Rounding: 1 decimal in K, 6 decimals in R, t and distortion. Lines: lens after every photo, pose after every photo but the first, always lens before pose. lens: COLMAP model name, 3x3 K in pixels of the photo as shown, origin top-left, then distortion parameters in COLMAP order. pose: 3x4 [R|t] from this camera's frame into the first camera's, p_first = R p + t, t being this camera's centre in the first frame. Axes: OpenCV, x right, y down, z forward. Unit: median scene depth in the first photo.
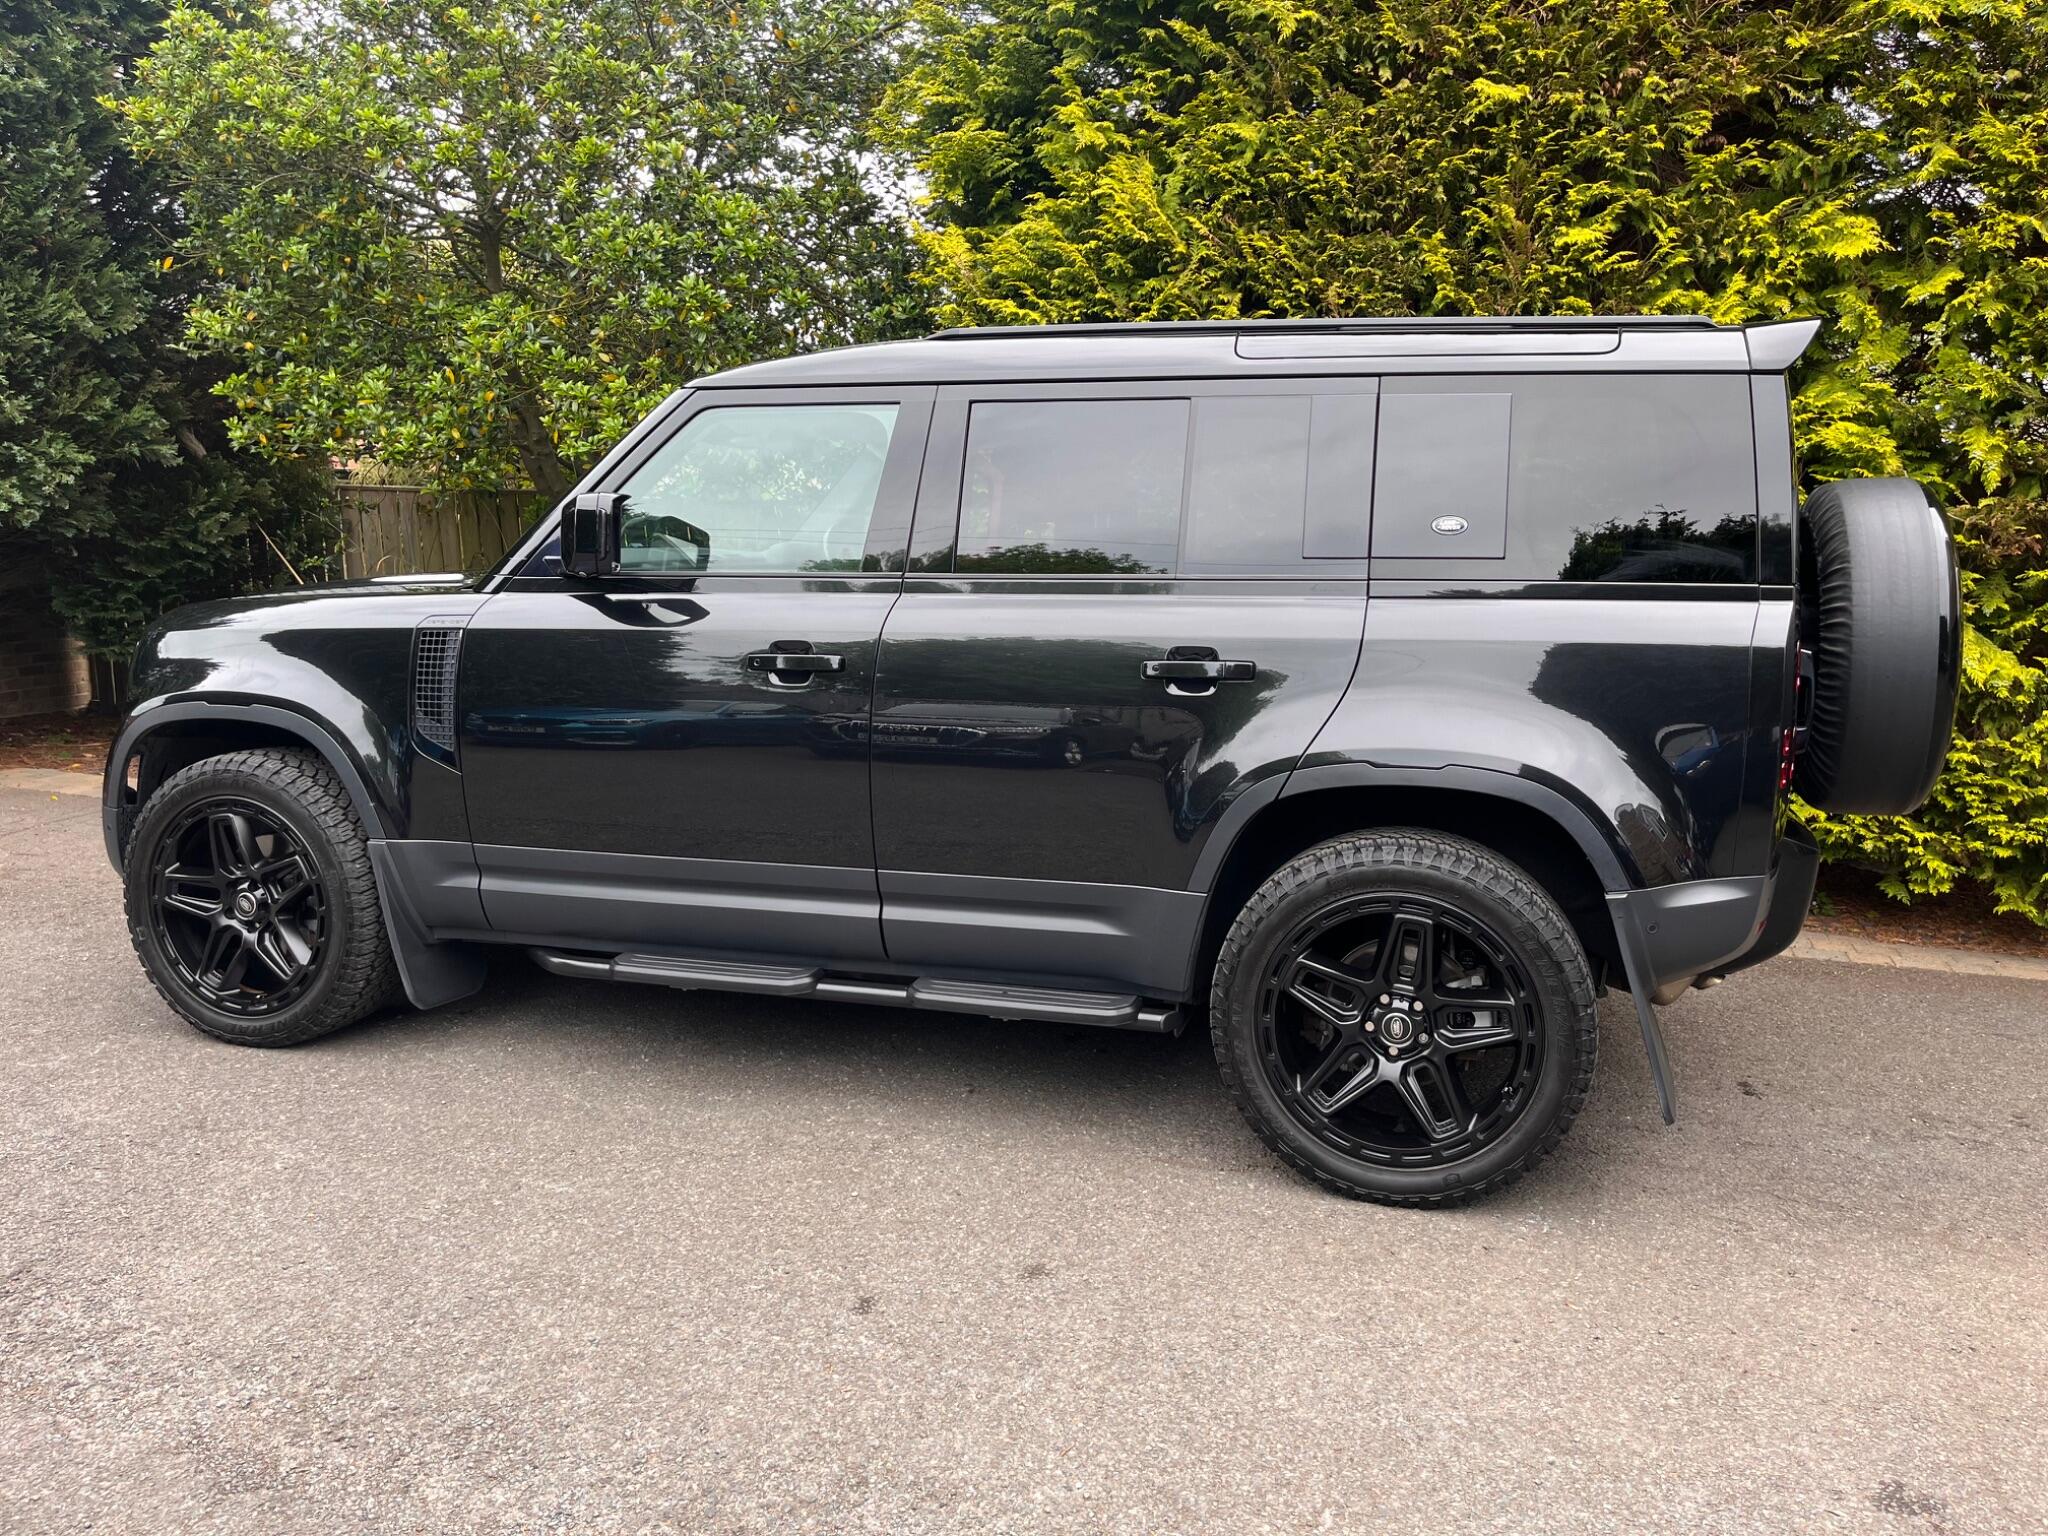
lens RADIAL K [[1473.7, 0, 1076.8], [0, 1473.7, 729.9], [0, 0, 1]] dist [0.049538, -0.061453]
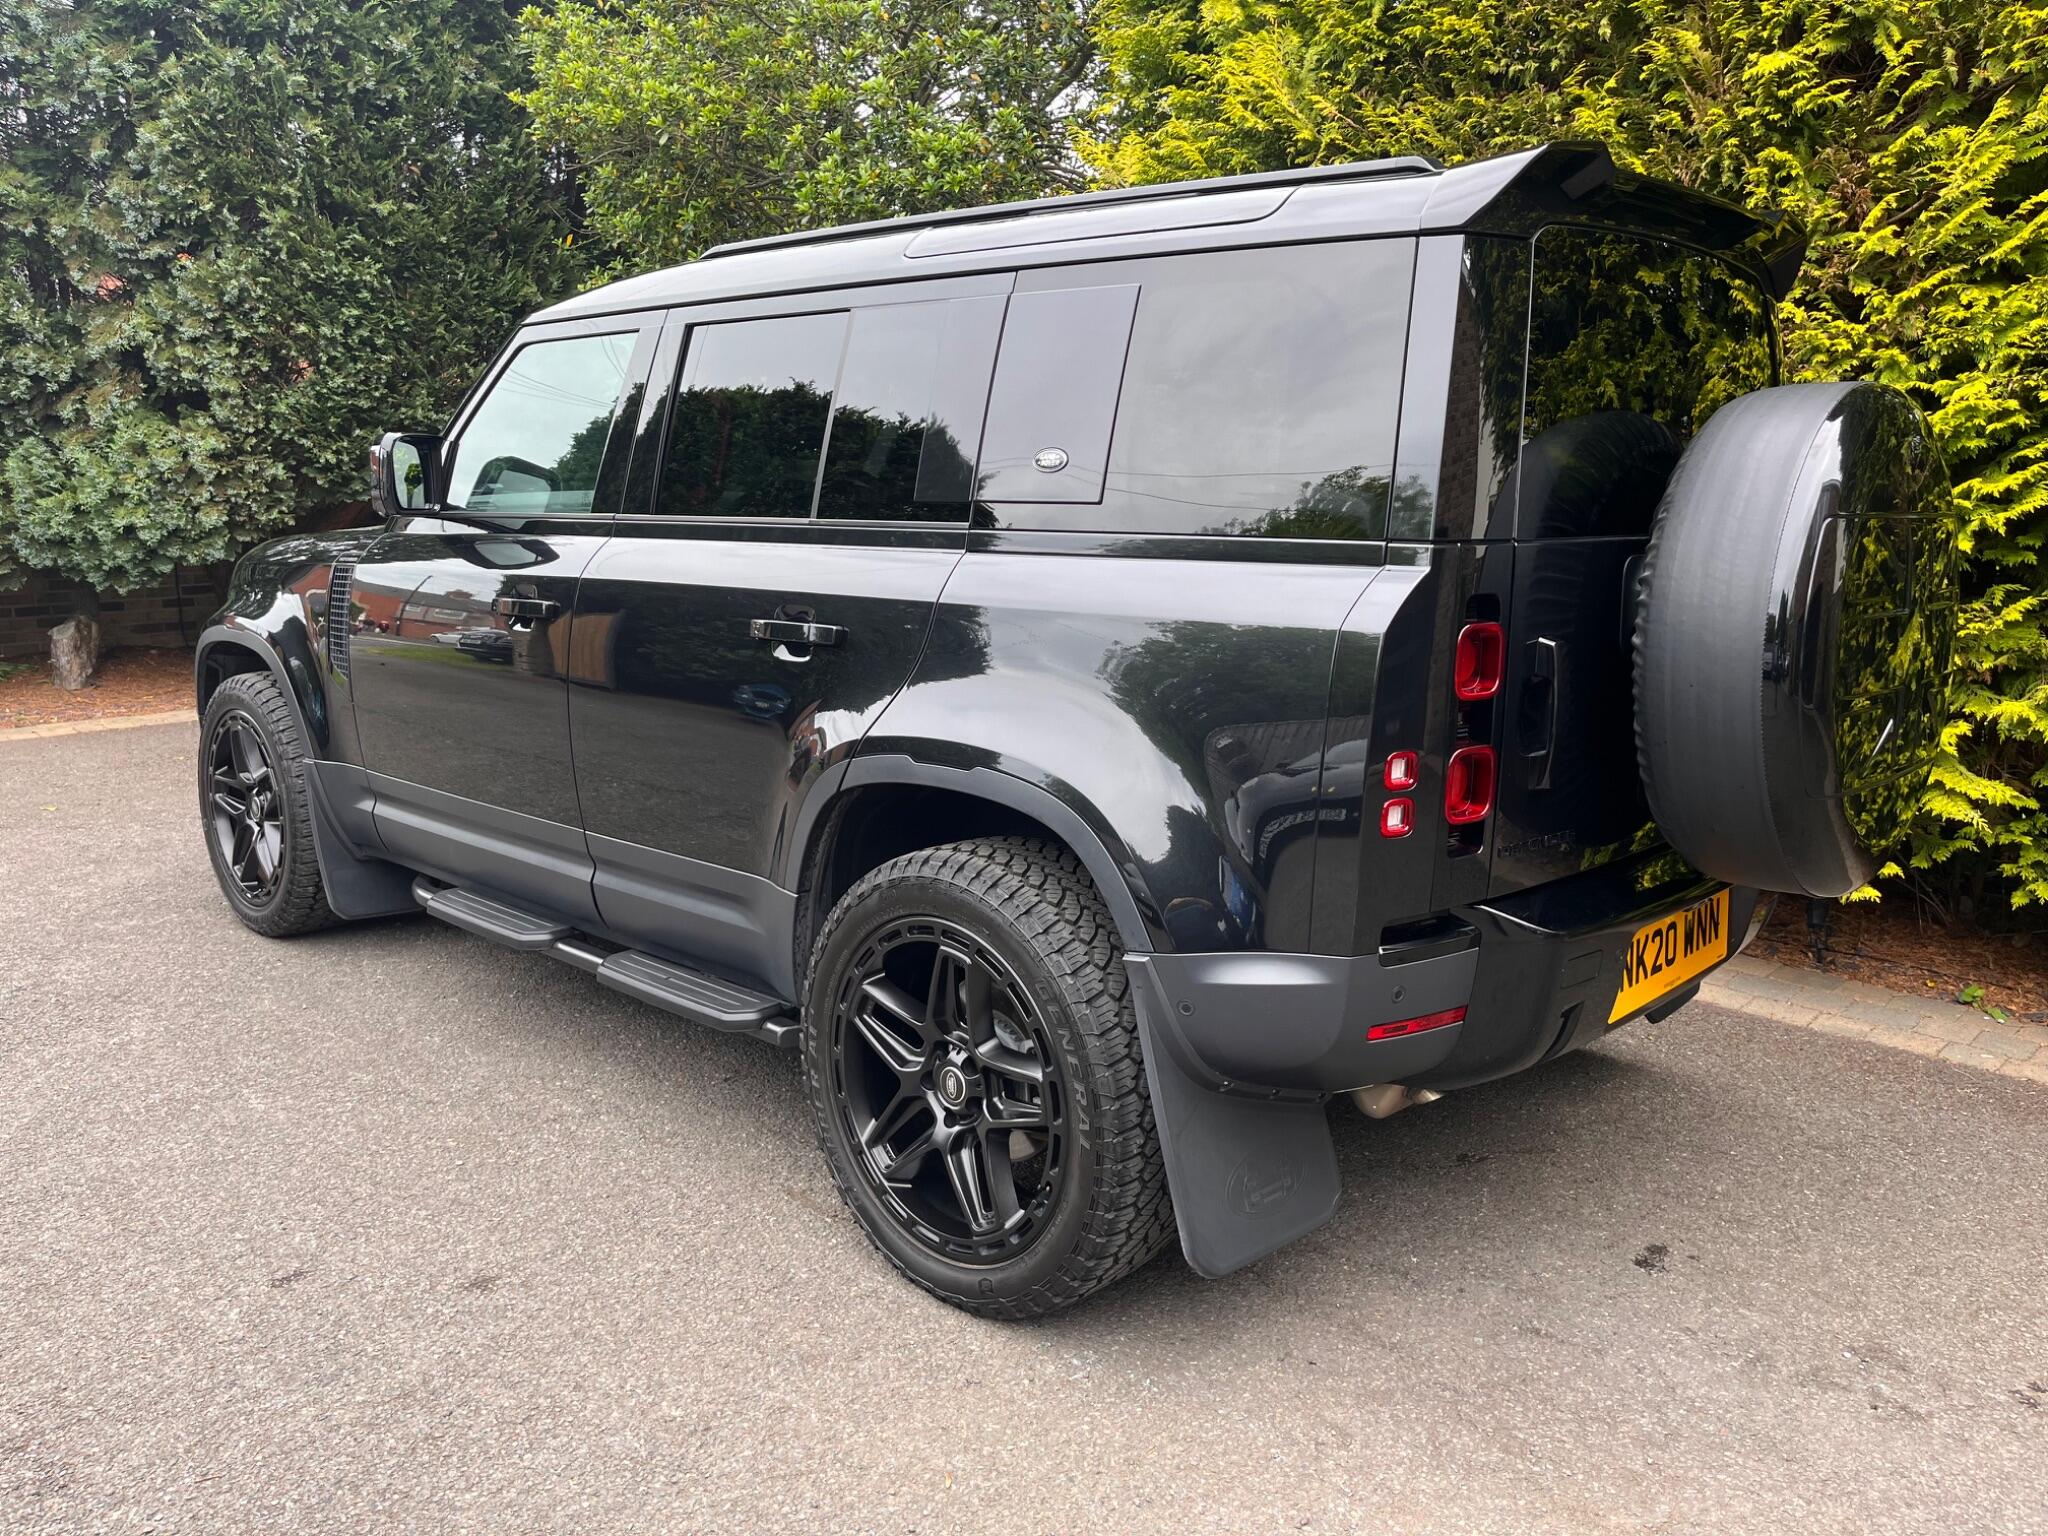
lens RADIAL K [[1551.0, 0, 1022.6], [0, 1551.0, 750.0], [0, 0, 1]] dist [0.071327, -0.107898]
pose [[0.891123, 0.078239, -0.446966, 0.409054], [-0.065325, 0.996882, 0.044259, -0.013941], [0.449035, -0.010242, 0.893456, 0.172010]]
